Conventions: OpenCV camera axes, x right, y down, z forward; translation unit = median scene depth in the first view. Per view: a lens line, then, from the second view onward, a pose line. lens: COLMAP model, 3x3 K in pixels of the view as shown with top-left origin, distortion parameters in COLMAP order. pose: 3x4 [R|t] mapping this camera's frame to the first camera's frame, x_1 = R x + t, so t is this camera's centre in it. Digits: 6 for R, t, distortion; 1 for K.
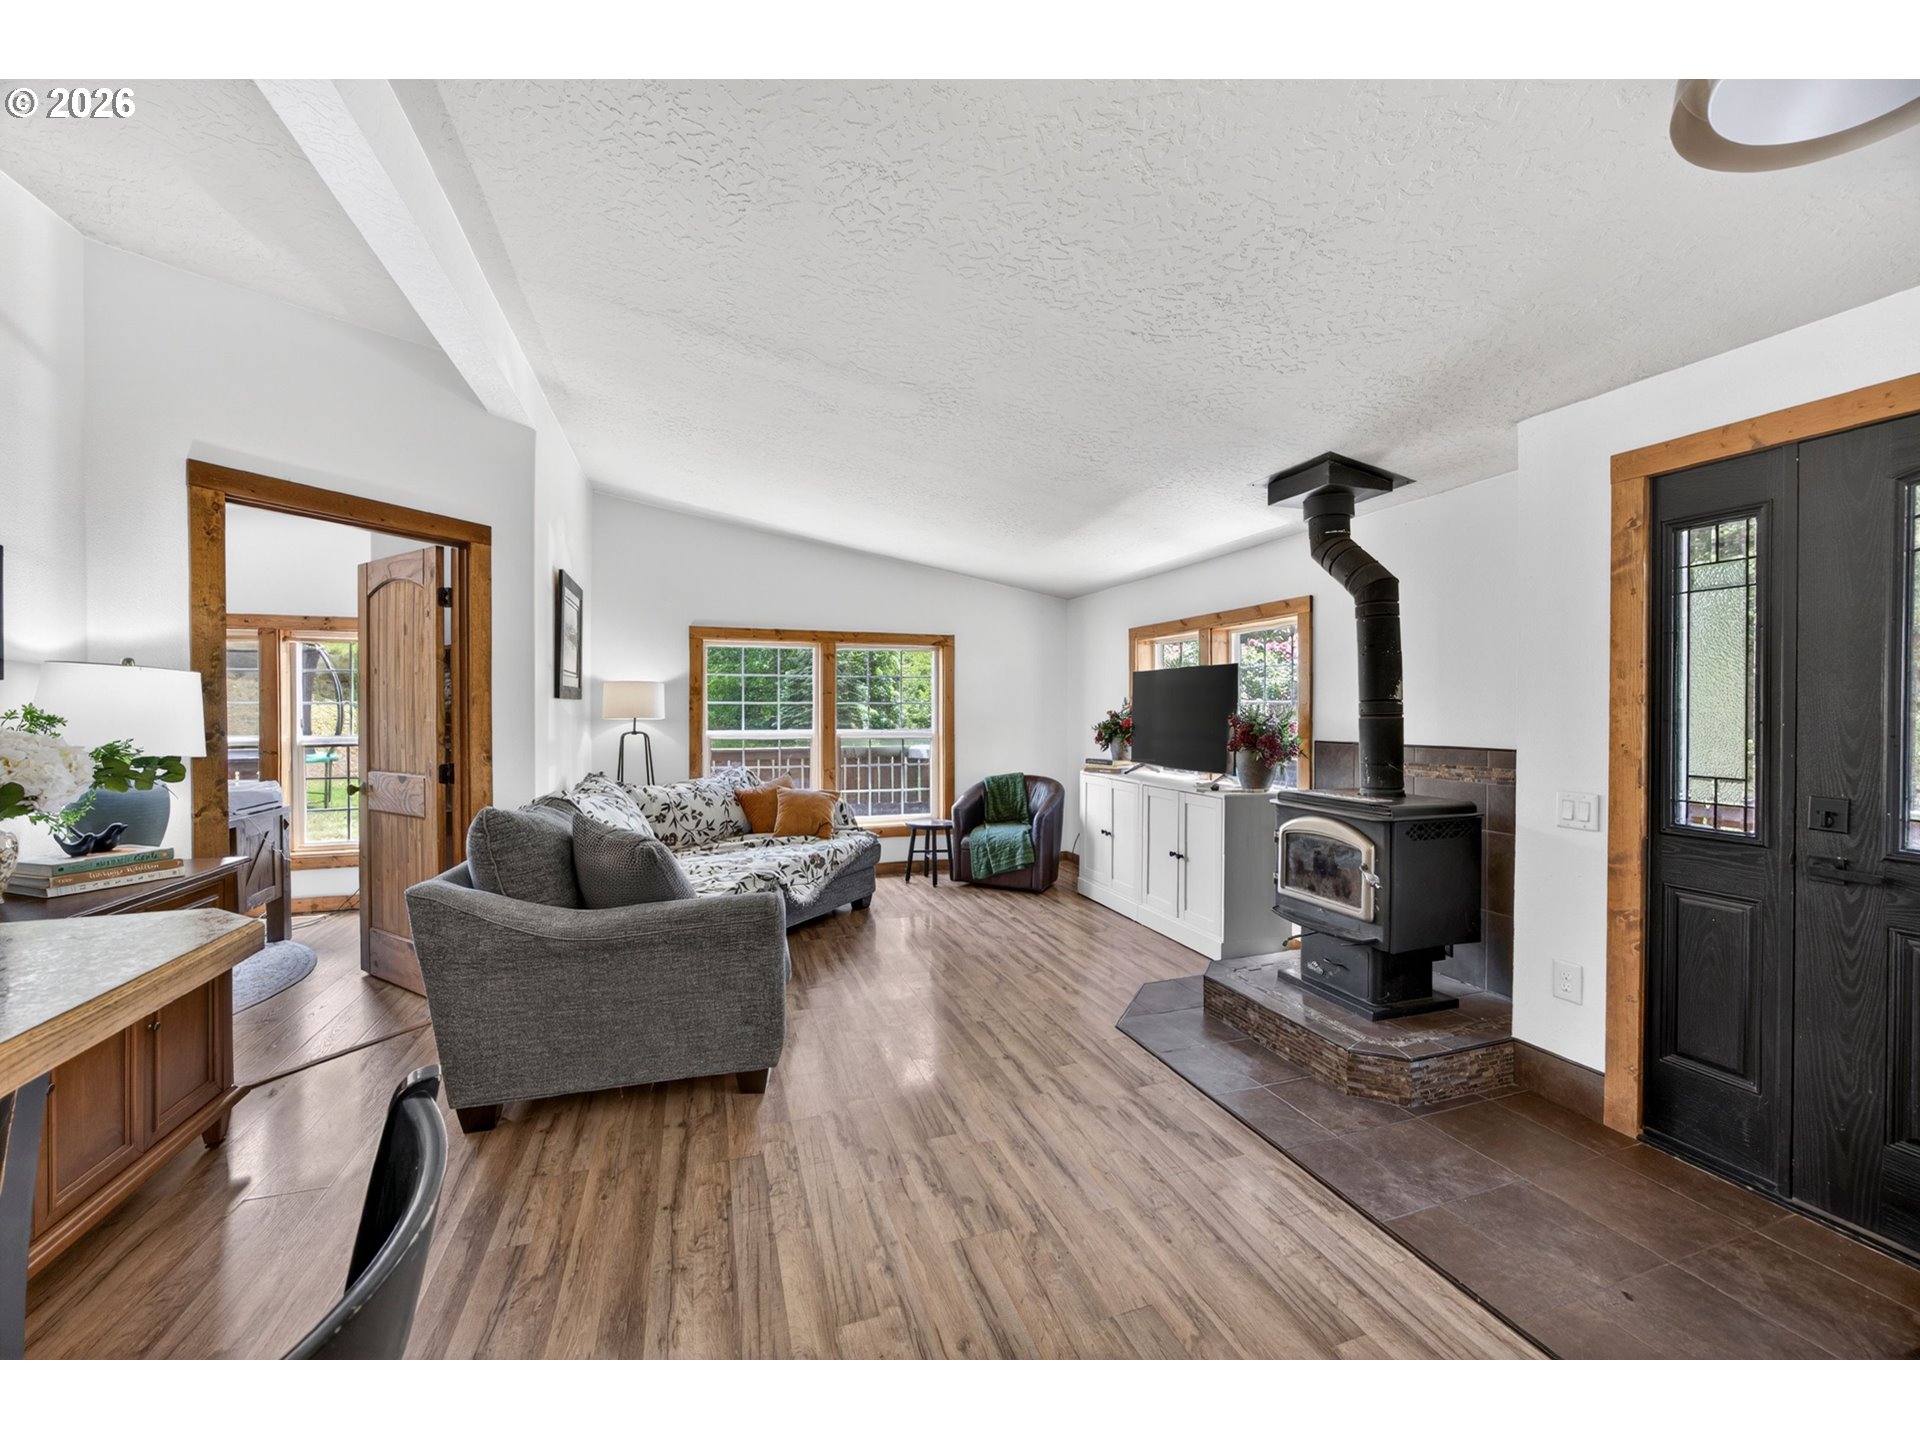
lens RADIAL K [[747.3, 0, 976.0], [0, 747.3, 718.2], [0, 0, 1]] dist [-0.016797, 0.003598]
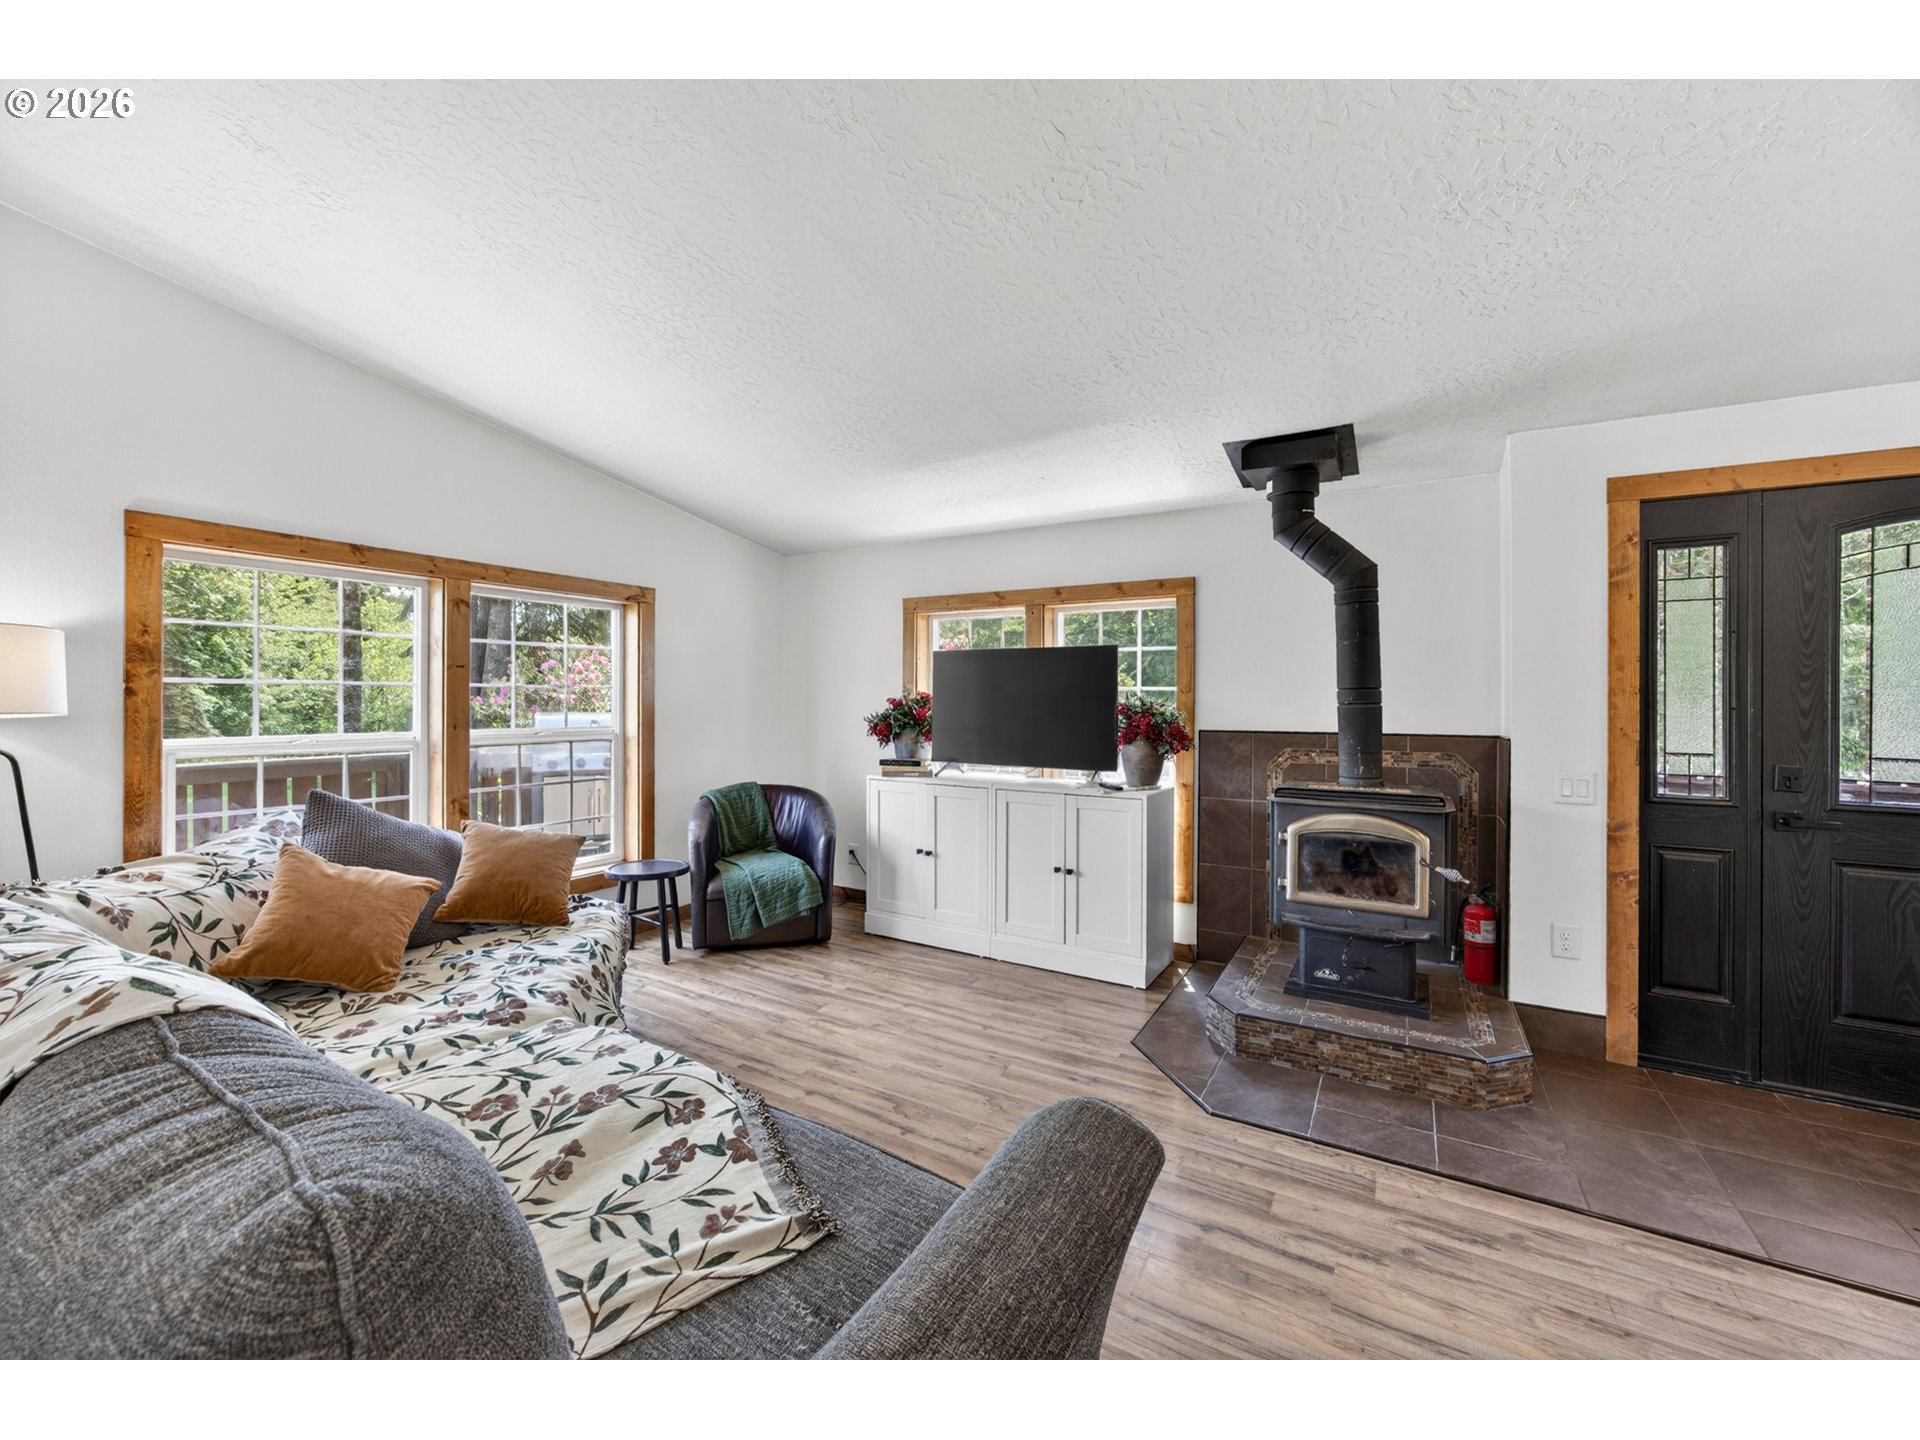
lens RADIAL K [[747.3, 0, 960.3], [0, 747.3, 699.1], [0, 0, 1]] dist [-0.016797, 0.003598]
pose [[0.764947, -0.000040, 0.644093, -0.511620], [0.005632, 0.999962, -0.006627, -0.006203], [-0.644069, 0.008697, 0.764918, 0.601830]]
